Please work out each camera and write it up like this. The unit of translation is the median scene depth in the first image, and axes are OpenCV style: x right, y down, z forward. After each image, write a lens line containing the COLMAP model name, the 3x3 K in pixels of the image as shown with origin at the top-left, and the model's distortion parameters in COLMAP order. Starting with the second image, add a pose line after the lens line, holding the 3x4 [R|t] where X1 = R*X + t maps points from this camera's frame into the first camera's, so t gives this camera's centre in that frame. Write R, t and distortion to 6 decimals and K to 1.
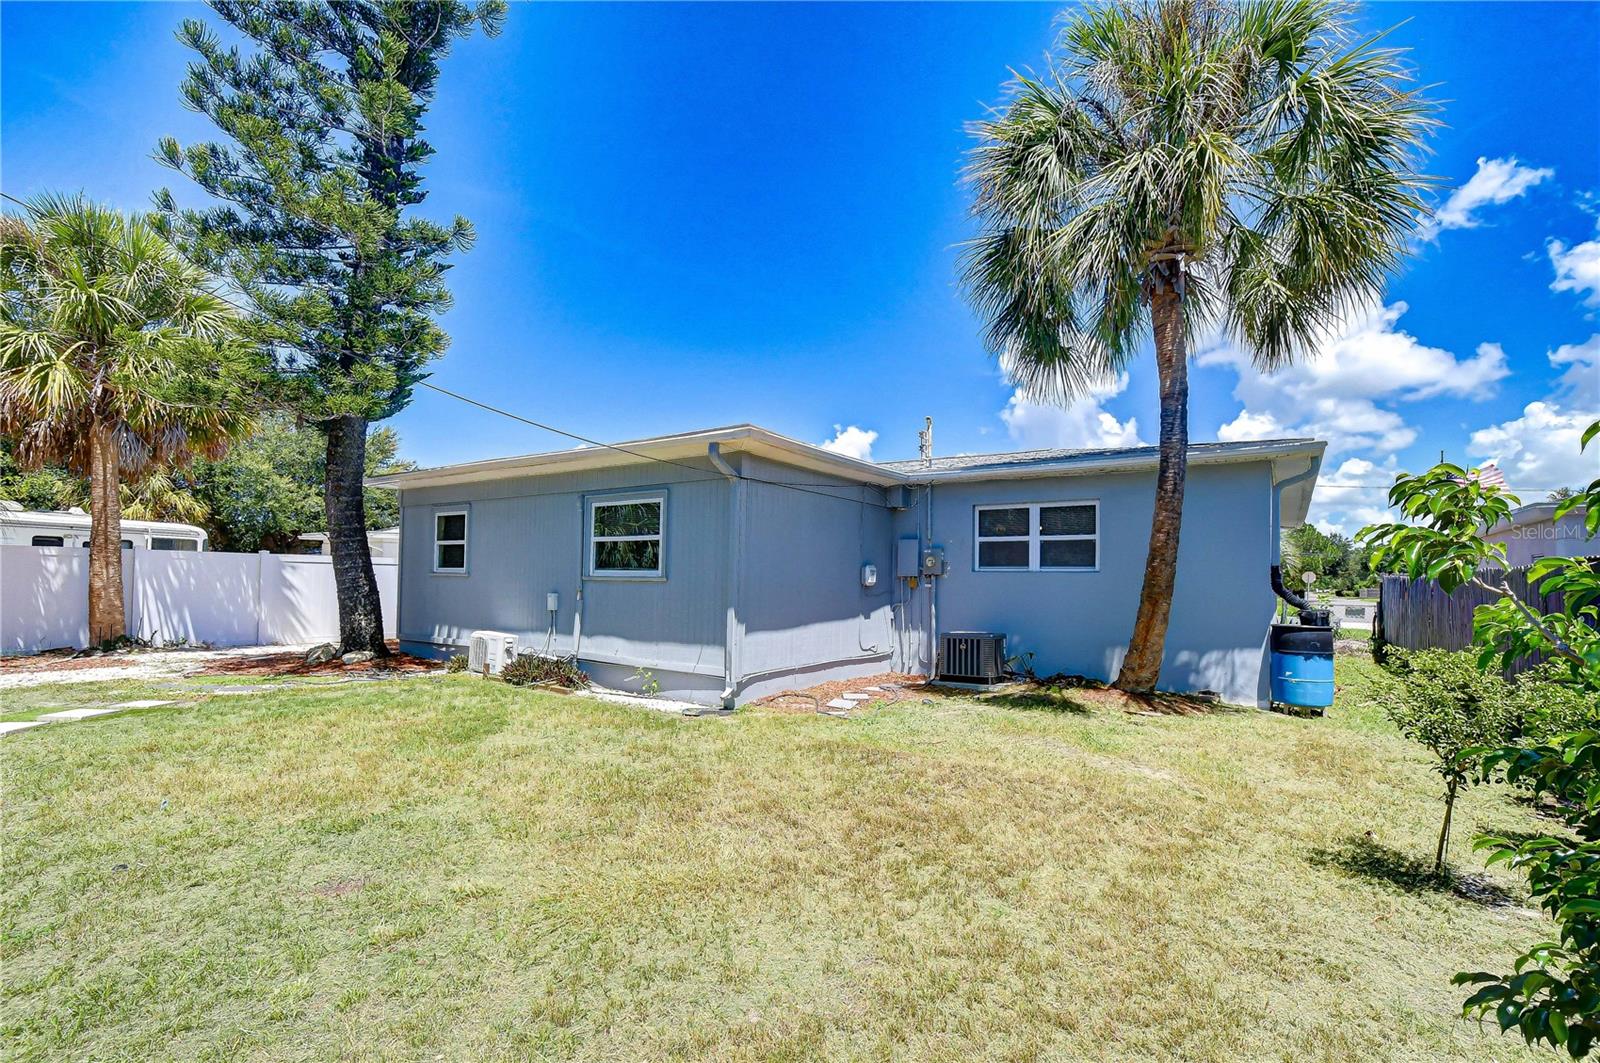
lens RADIAL K [[716.0, 0, 803.8], [0, 716.0, 562.9], [0, 0, 1]] dist [0.000978, -0.006296]
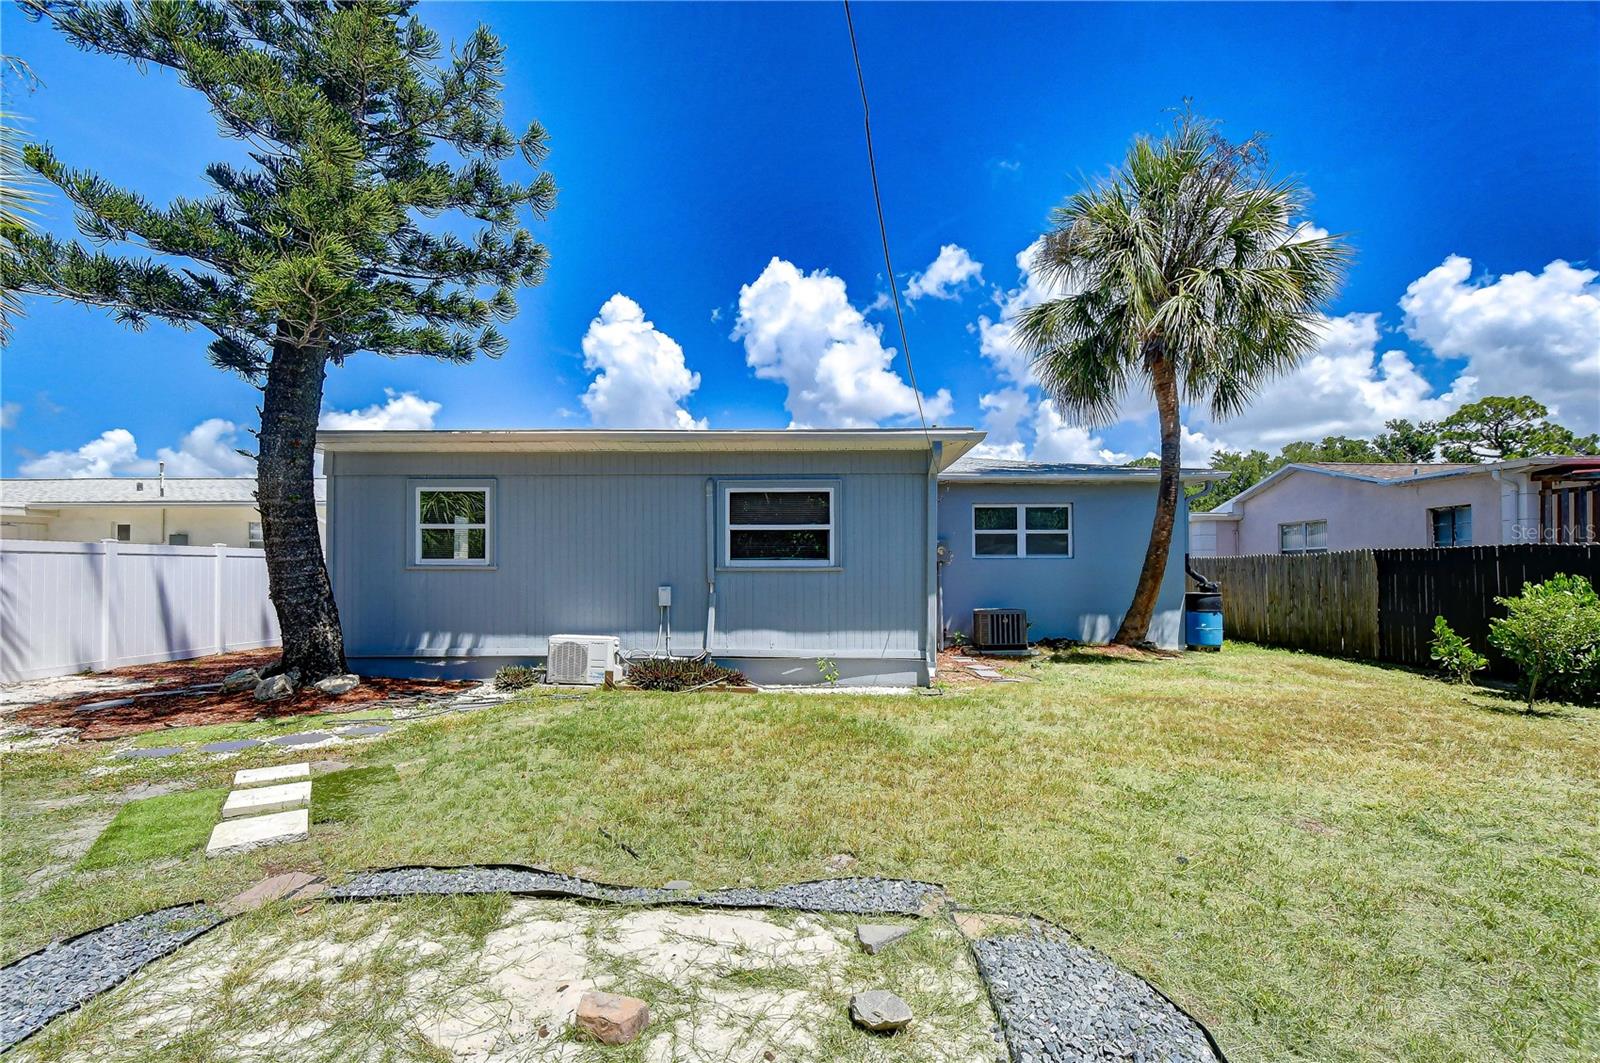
lens RADIAL K [[716.0, 0, 803.8], [0, 716.0, 562.9], [0, 0, 1]] dist [0.000978, -0.006296]
pose [[0.840727, -0.010642, 0.541355, -0.714330], [0.000463, 0.999821, 0.018937, -0.004005], [-0.541459, -0.015670, 0.840581, 0.160475]]
